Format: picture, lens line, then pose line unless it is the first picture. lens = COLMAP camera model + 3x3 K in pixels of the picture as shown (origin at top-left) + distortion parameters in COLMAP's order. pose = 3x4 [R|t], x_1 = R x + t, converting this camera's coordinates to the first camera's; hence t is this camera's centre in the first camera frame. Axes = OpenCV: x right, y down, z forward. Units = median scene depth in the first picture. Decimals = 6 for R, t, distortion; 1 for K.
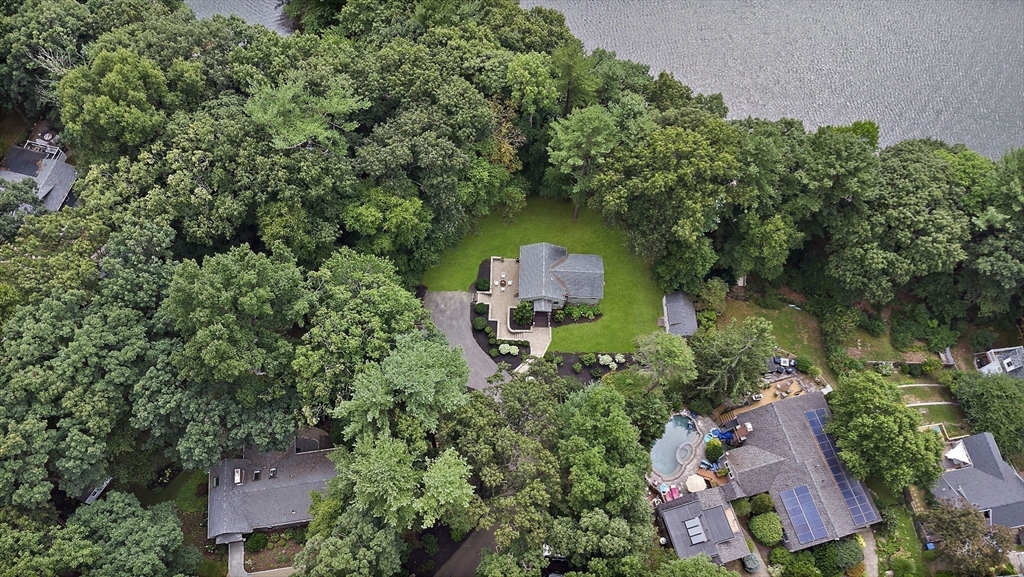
lens RADIAL K [[790.4, 0, 512.0], [0, 790.4, 288.5], [0, 0, 1]] dist [0.037556, -0.061000]
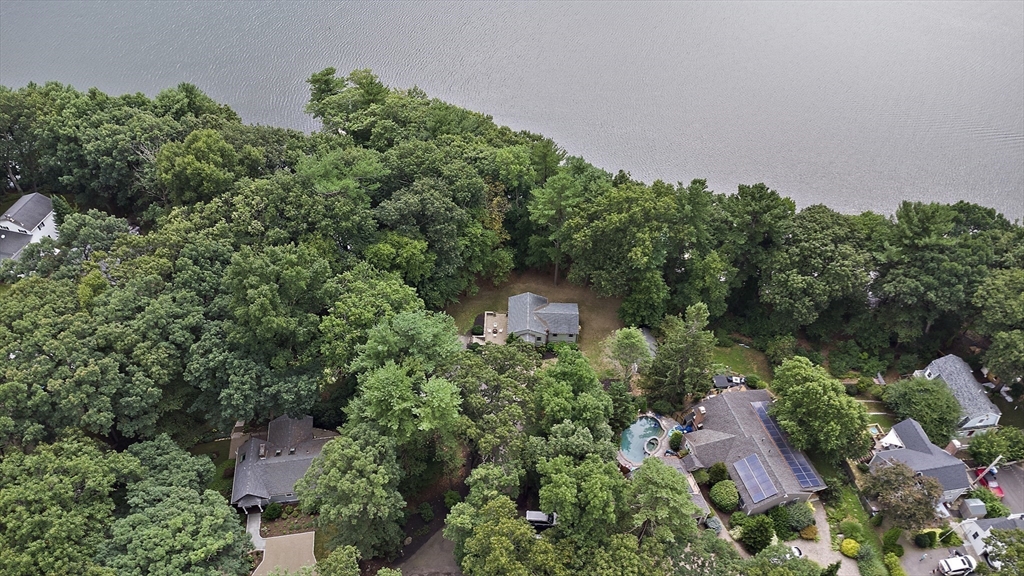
lens RADIAL K [[790.4, 0, 512.0], [0, 790.4, 288.0], [0, 0, 1]] dist [0.037556, -0.061000]
pose [[0.999804, -0.013343, -0.014622, 0.038271], [0.007665, 0.942003, -0.335517, 0.390837], [0.018251, 0.335339, 0.941921, -0.160530]]
